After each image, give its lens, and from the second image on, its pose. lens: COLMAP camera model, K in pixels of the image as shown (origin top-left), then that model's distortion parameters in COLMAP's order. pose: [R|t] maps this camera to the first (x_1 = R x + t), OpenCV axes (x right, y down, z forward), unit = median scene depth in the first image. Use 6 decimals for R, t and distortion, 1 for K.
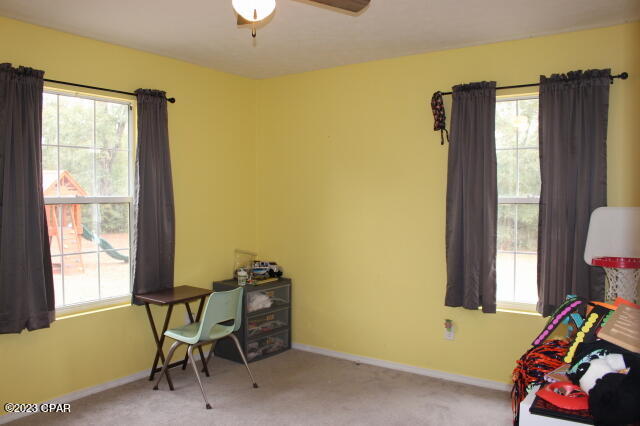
lens RADIAL K [[543.4, 0, 320.0], [0, 543.4, 213.0], [0, 0, 1]] dist [-0.155348, 0.124786]
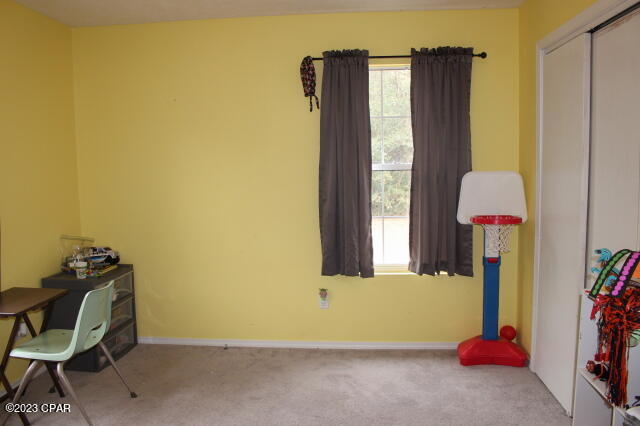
lens RADIAL K [[543.4, 0, 320.0], [0, 543.4, 213.0], [0, 0, 1]] dist [-0.155348, 0.124786]
pose [[0.860164, -0.062513, 0.506171, -0.279366], [0.033086, 0.997209, 0.066933, -0.009311], [-0.508942, -0.040826, 0.859832, 0.151816]]
